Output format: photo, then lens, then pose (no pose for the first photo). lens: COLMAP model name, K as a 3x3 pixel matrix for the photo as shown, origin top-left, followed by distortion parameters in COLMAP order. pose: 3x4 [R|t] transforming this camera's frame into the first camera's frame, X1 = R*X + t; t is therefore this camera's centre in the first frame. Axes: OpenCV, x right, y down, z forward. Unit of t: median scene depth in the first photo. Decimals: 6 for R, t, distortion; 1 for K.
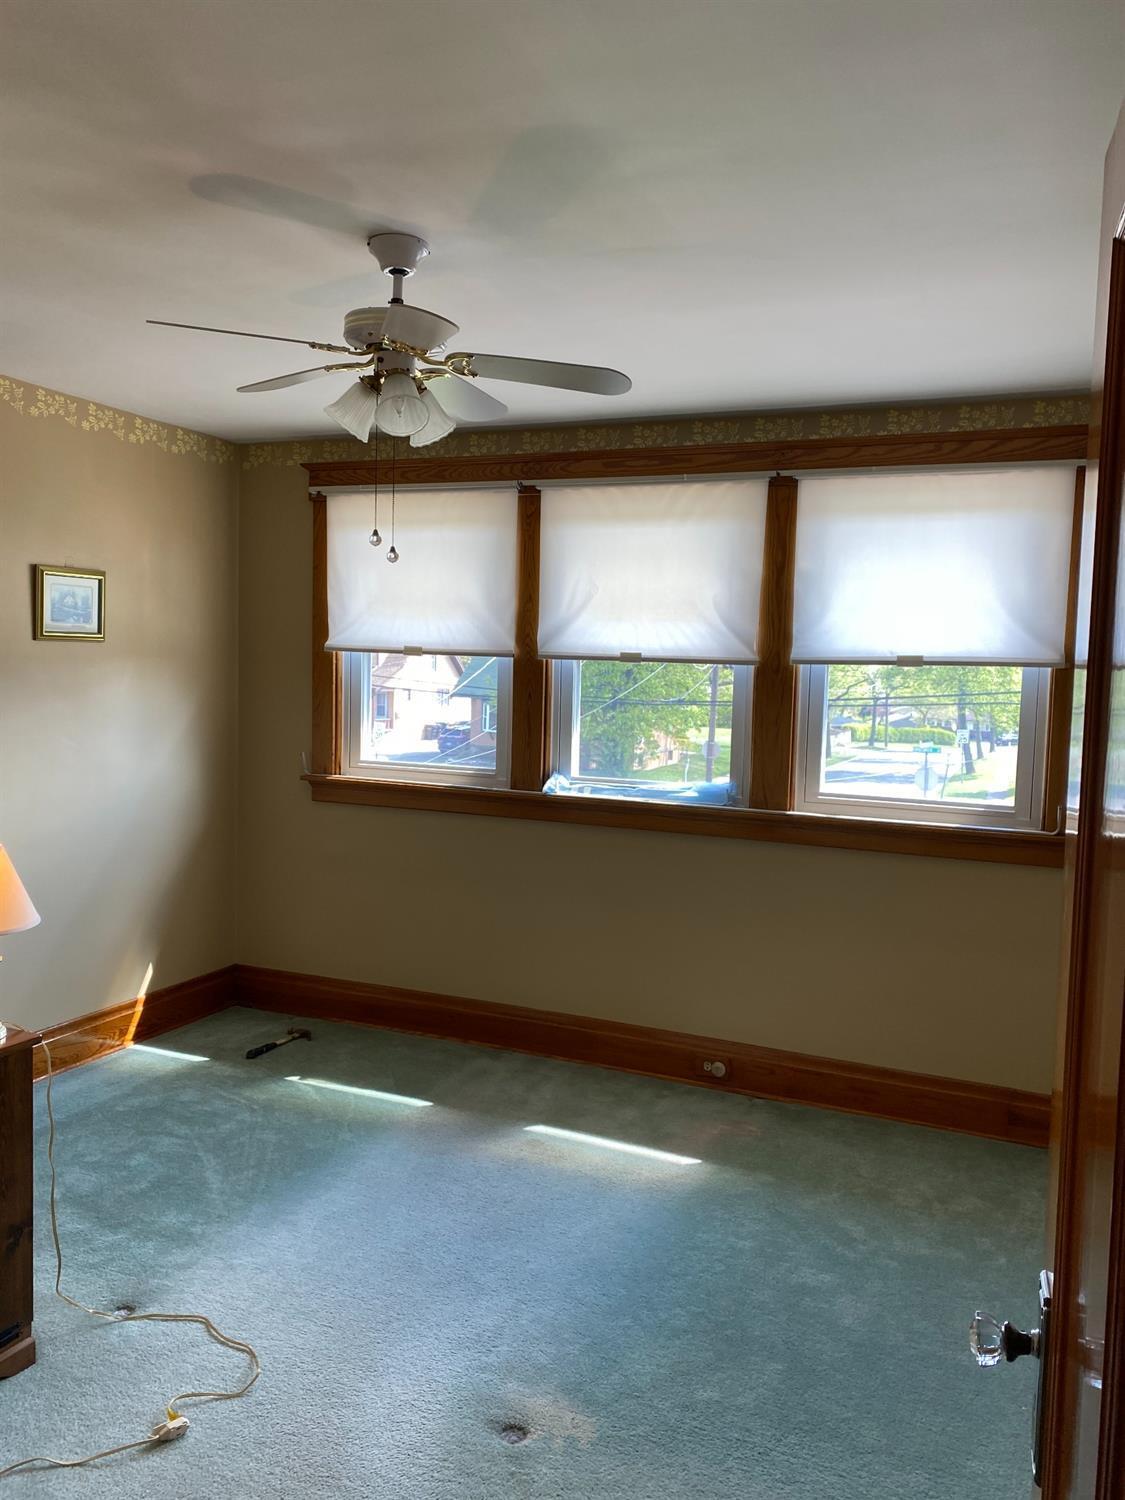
lens RADIAL K [[1156.1, 0, 566.7], [0, 1156.1, 754.0], [0, 0, 1]] dist [0.001016, -0.007650]
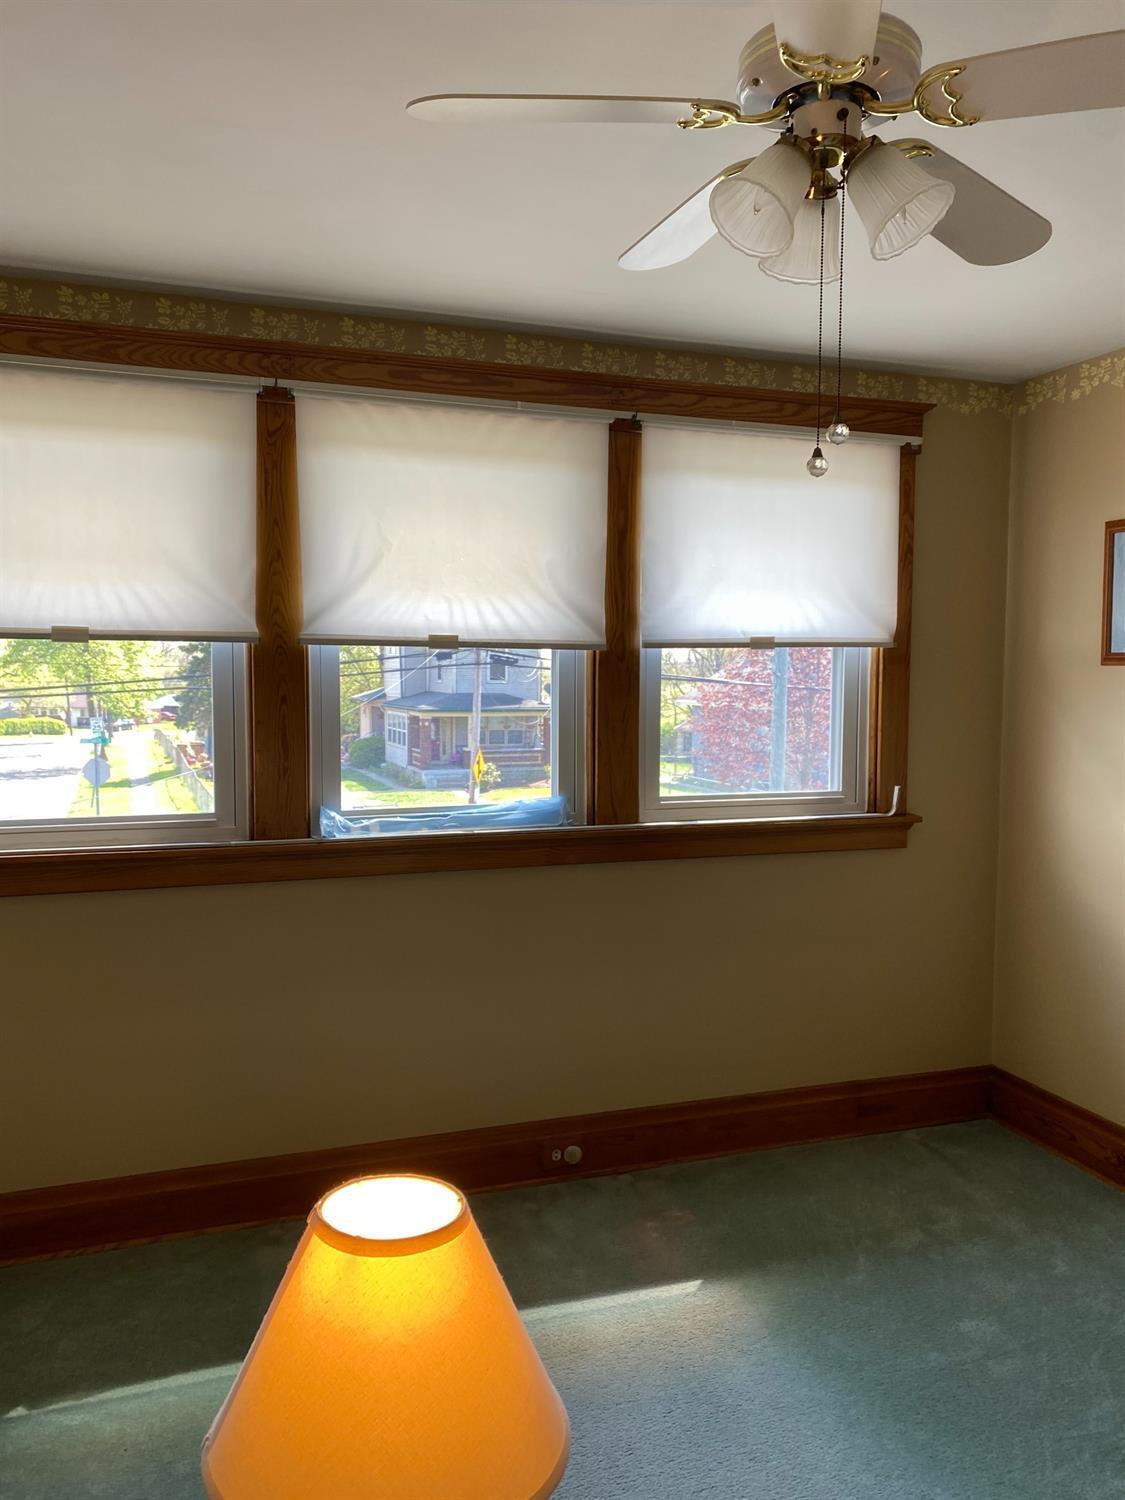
lens RADIAL K [[1156.1, 0, 562.4], [0, 1156.1, 743.9], [0, 0, 1]] dist [0.001016, -0.007650]
pose [[0.724956, -0.069261, 0.685304, -0.406623], [0.066077, 0.997336, 0.030897, -0.036659], [-0.685618, 0.022884, 0.727602, 0.418812]]
